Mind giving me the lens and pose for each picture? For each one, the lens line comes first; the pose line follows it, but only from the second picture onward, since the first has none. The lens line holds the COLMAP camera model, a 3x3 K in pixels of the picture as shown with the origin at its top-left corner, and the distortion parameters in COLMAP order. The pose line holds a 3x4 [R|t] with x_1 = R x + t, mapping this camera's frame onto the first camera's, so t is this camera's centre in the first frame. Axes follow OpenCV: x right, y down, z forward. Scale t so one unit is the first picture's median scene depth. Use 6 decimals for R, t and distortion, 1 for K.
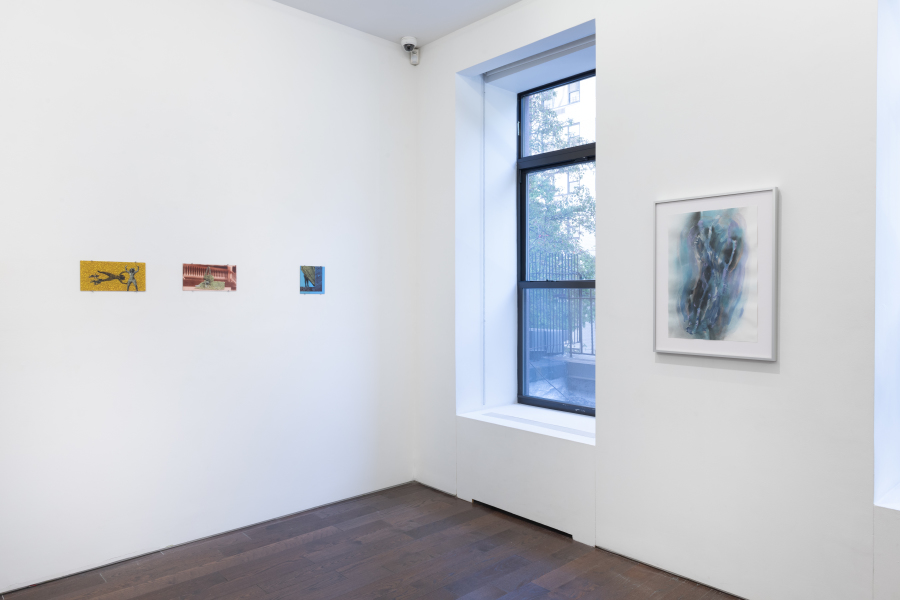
lens RADIAL K [[610.9, 0, 450.0], [0, 610.9, 300.0], [0, 0, 1]] dist [0.005397, -0.000281]
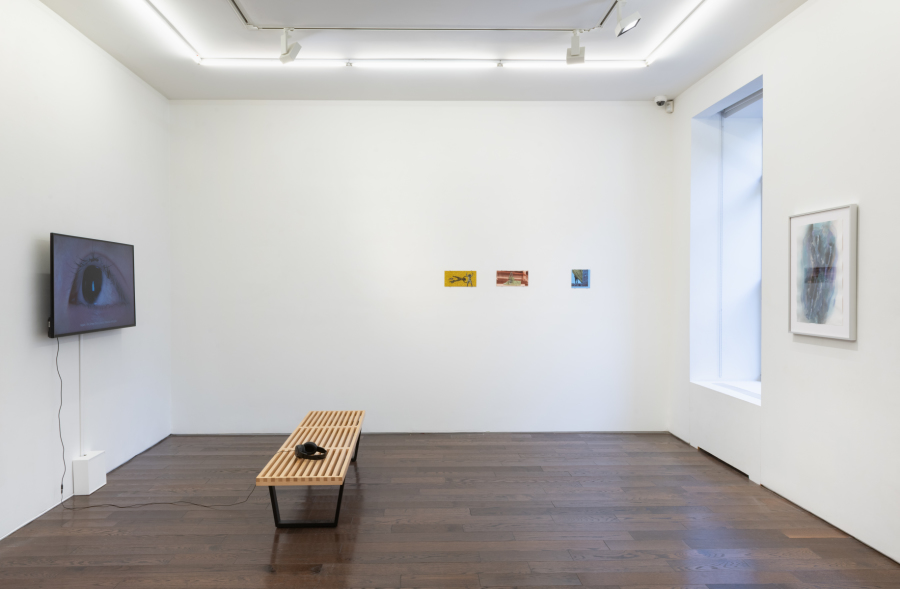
lens RADIAL K [[683.9, 0, 450.0], [0, 683.9, 294.5], [0, 0, 1]] dist [-0.001339, -0.000009]
pose [[0.757914, 0.005642, -0.652330, 0.764431], [-0.007395, 0.999973, 0.000057, 0.009459], [0.652313, 0.004781, 0.757935, -0.582223]]
